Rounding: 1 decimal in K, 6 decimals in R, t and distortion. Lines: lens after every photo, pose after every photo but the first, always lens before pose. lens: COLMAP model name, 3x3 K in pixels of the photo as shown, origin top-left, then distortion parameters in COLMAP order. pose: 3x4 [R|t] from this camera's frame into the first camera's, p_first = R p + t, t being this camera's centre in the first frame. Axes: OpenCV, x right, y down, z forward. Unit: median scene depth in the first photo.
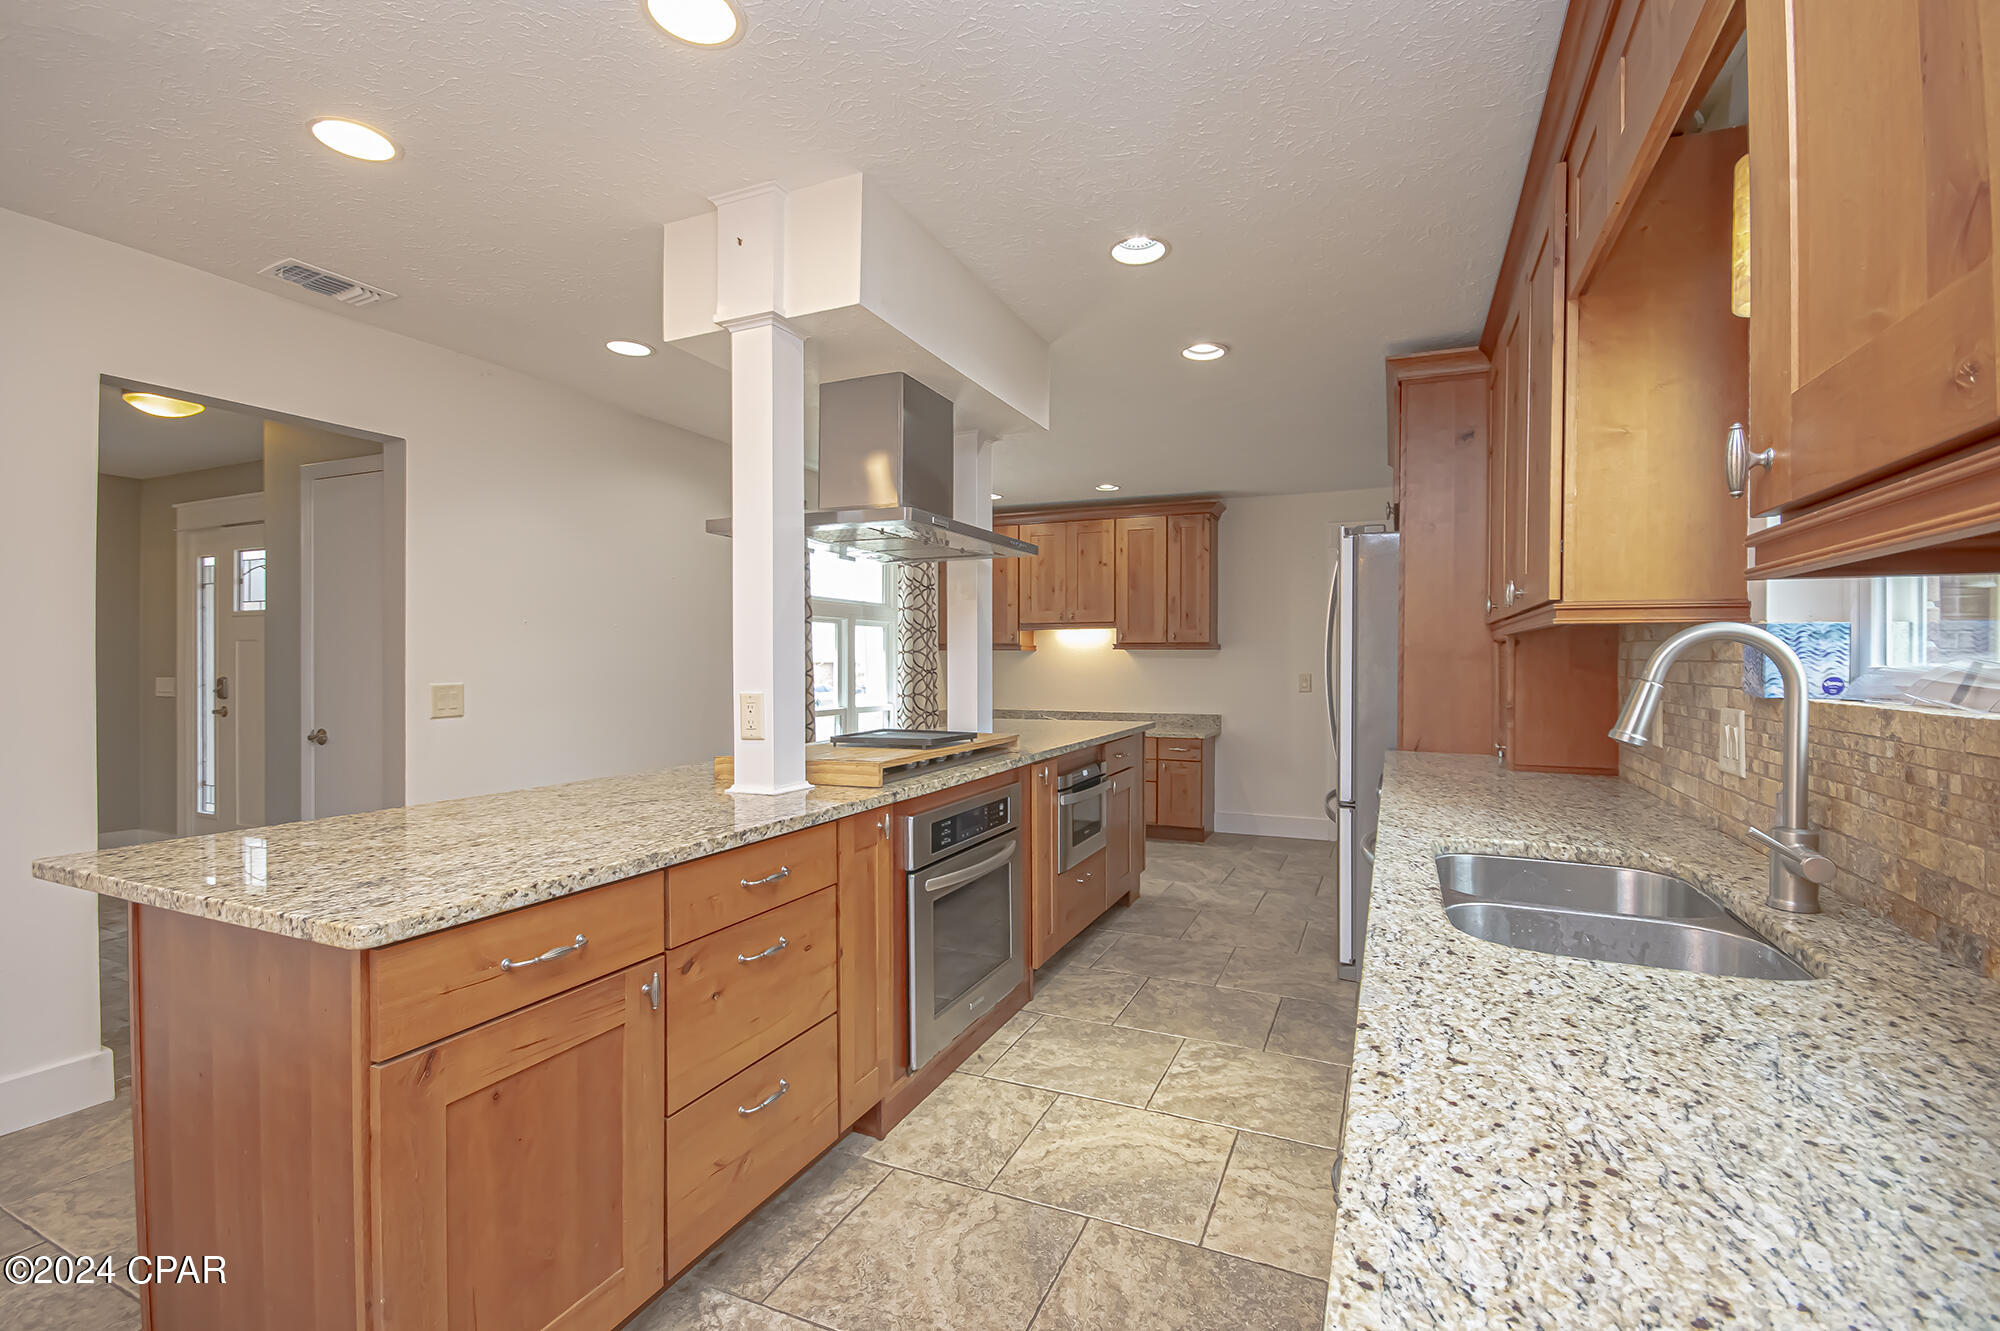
lens RADIAL K [[875.5, 0, 1016.2], [0, 875.5, 664.1], [0, 0, 1]] dist [0.002030, -0.013190]
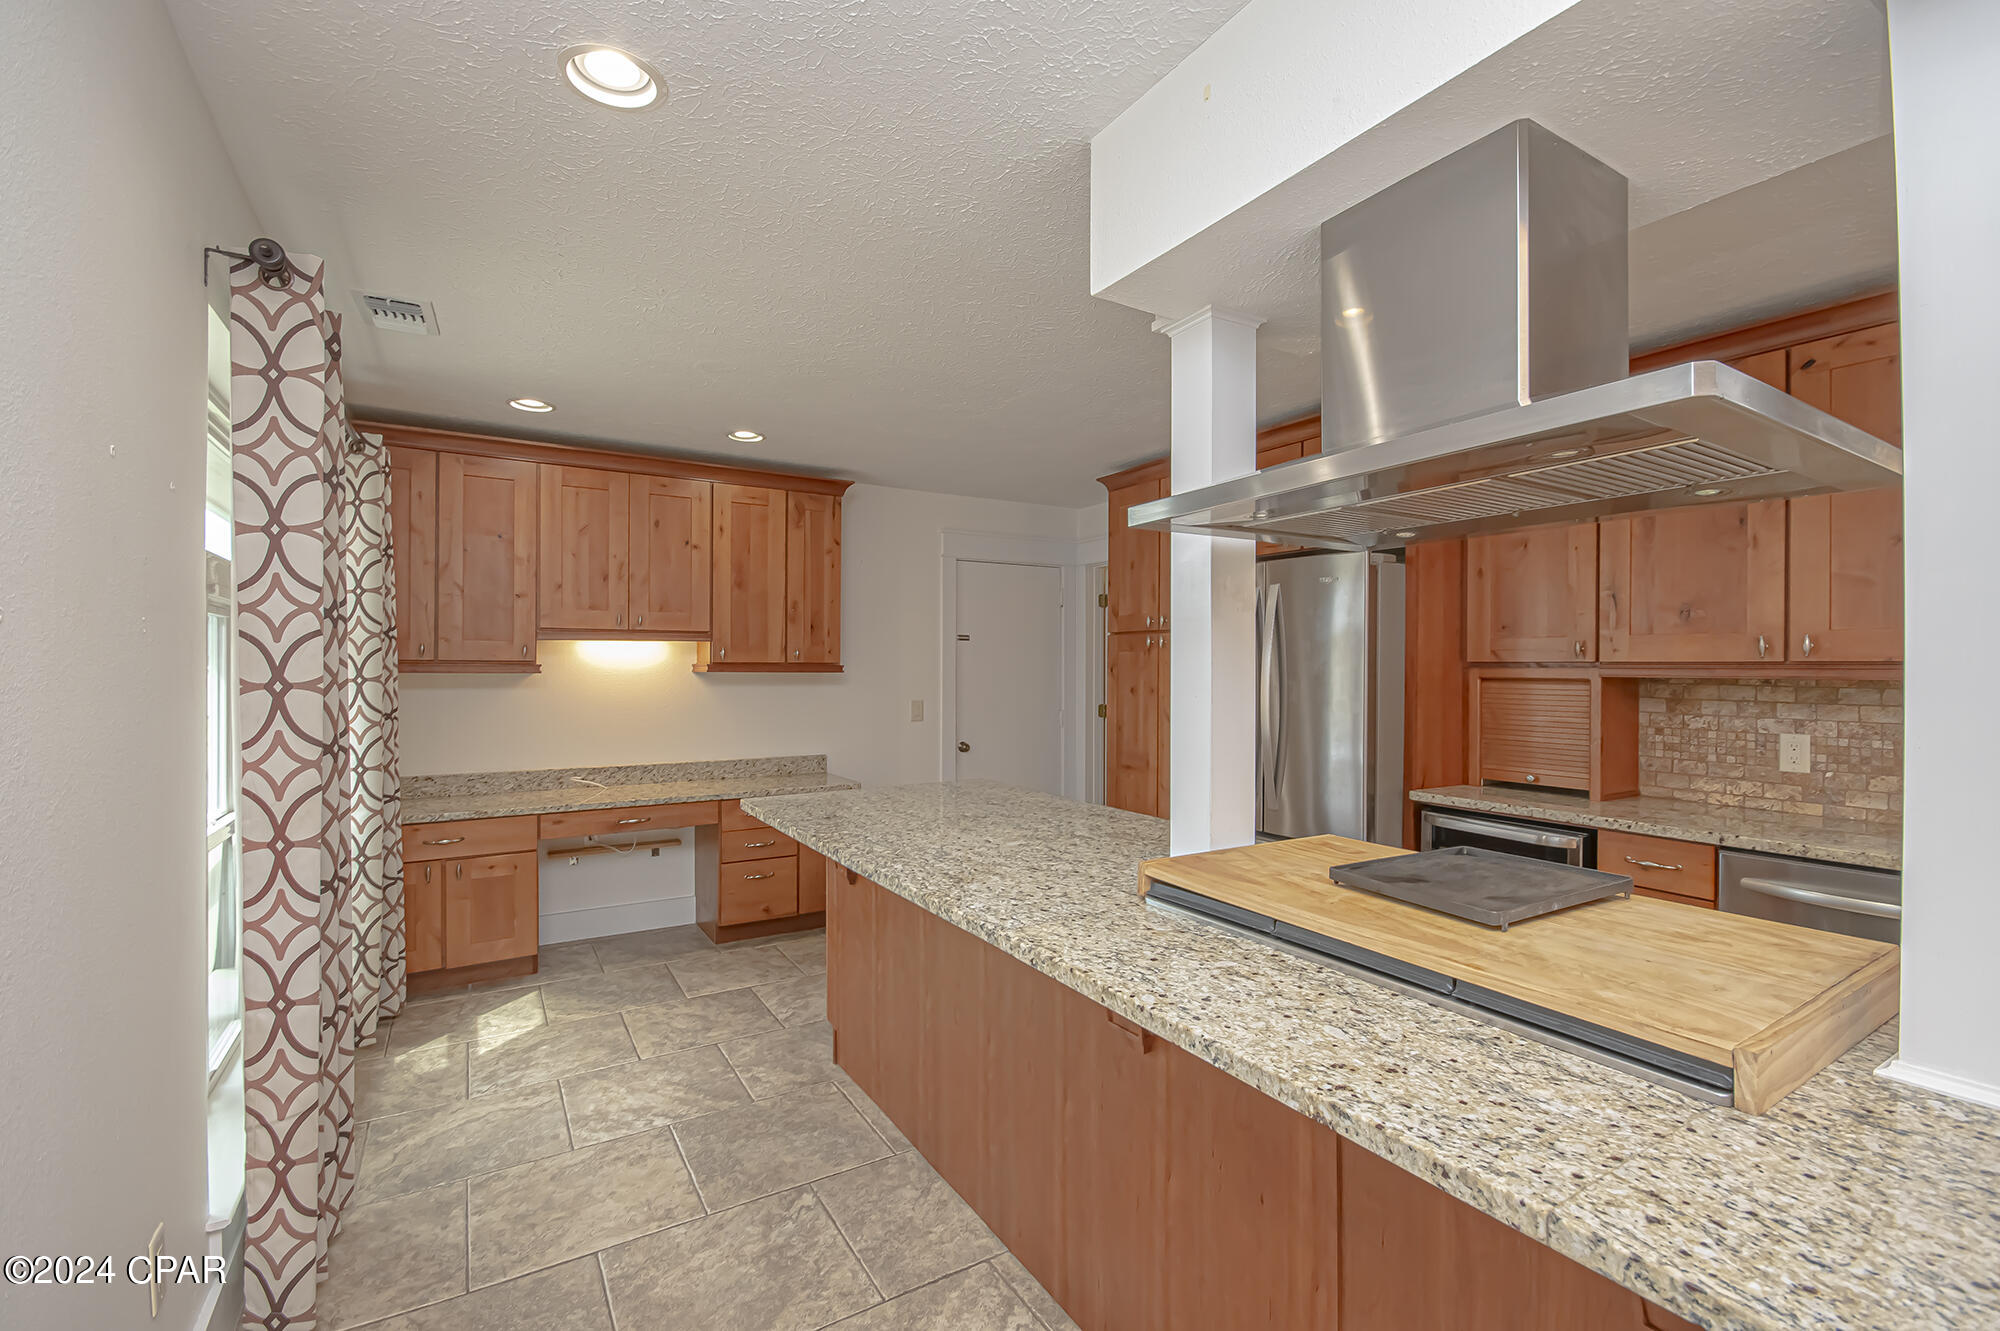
lens RADIAL K [[875.5, 0, 1016.2], [0, 875.5, 664.1], [0, 0, 1]] dist [0.002030, -0.013190]
pose [[0.567189, 0.003585, 0.823580, -0.686673], [0.002789, 0.999976, -0.006274, -0.039479], [-0.823583, 0.005856, 0.567166, 0.906407]]
